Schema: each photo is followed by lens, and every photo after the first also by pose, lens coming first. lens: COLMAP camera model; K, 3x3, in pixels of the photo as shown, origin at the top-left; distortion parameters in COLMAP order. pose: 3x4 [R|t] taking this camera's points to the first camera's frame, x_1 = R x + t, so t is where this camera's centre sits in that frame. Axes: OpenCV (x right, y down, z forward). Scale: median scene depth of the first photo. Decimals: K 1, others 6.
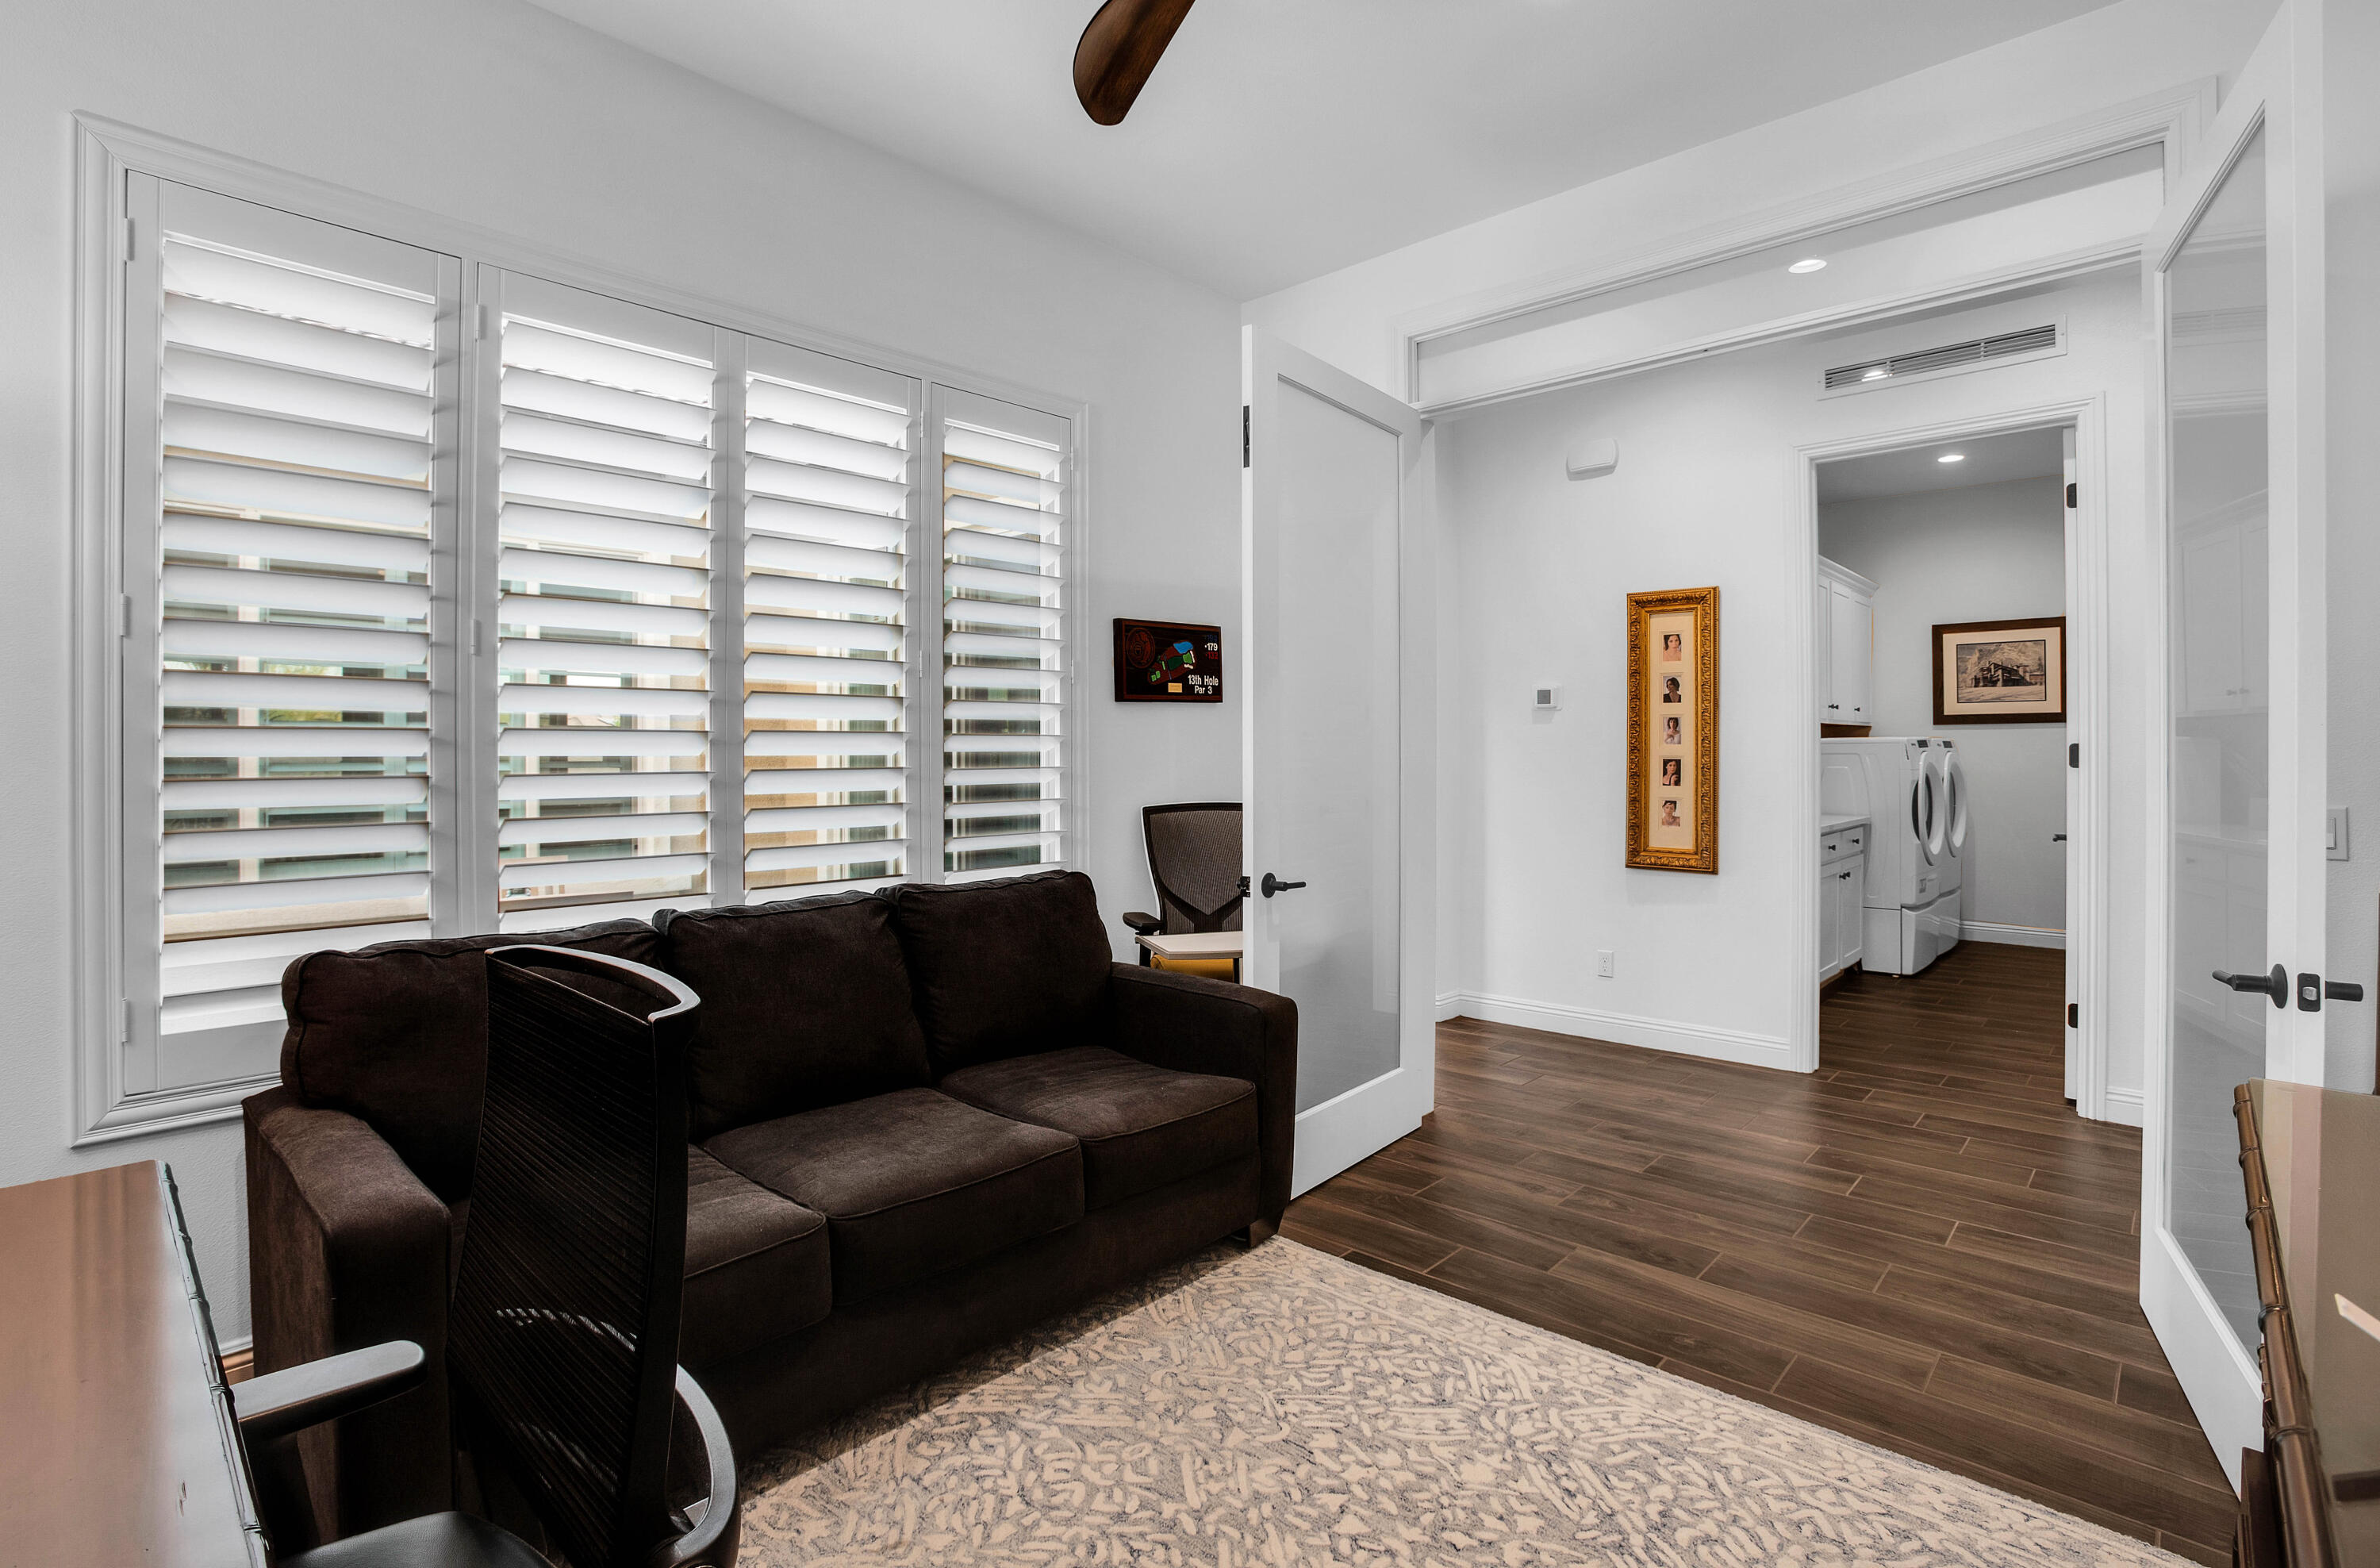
lens RADIAL K [[1131.5, 0, 1190.6], [0, 1131.5, 751.4], [0, 0, 1]] dist [-0.001248, 0.000363]
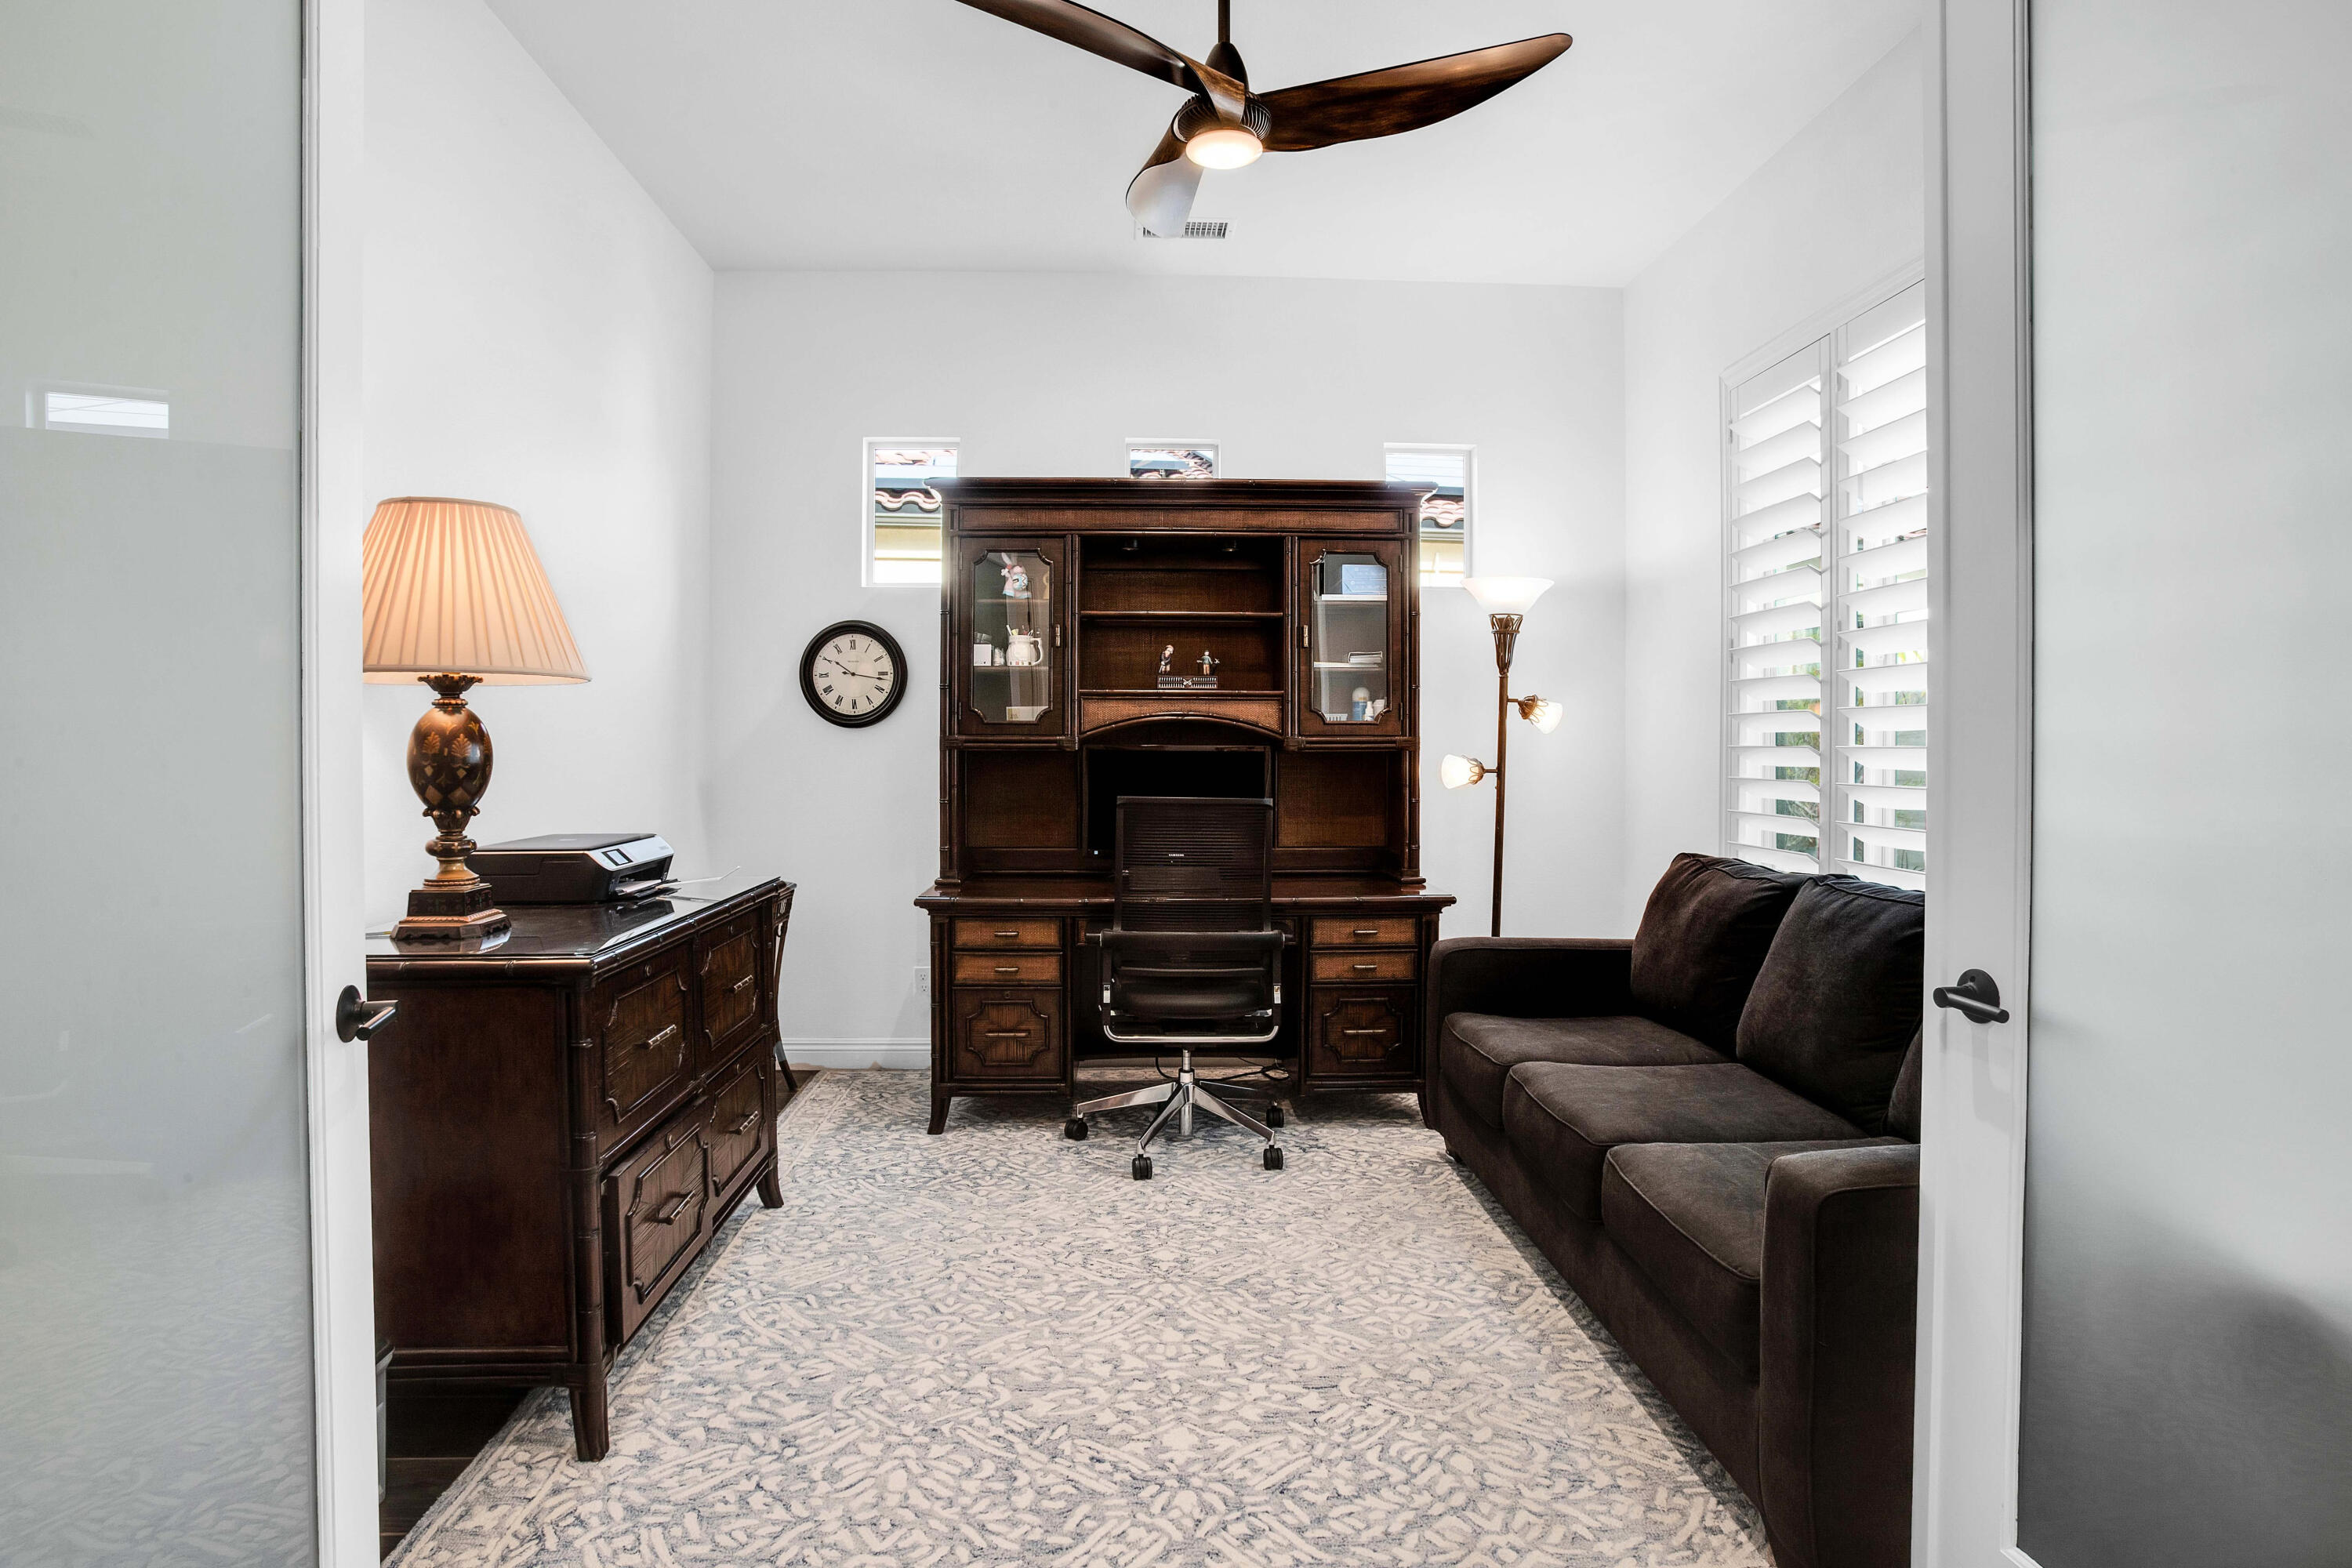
lens RADIAL K [[1298.7, 0, 1204.7], [0, 1298.7, 780.0], [0, 0, 1]] dist [-0.042937, -0.000220]
pose [[-0.701575, 0.007911, -0.712551, 1.035733], [-0.000239, 0.999936, 0.011337, 0.044961], [0.712595, 0.008124, -0.701528, 1.799112]]
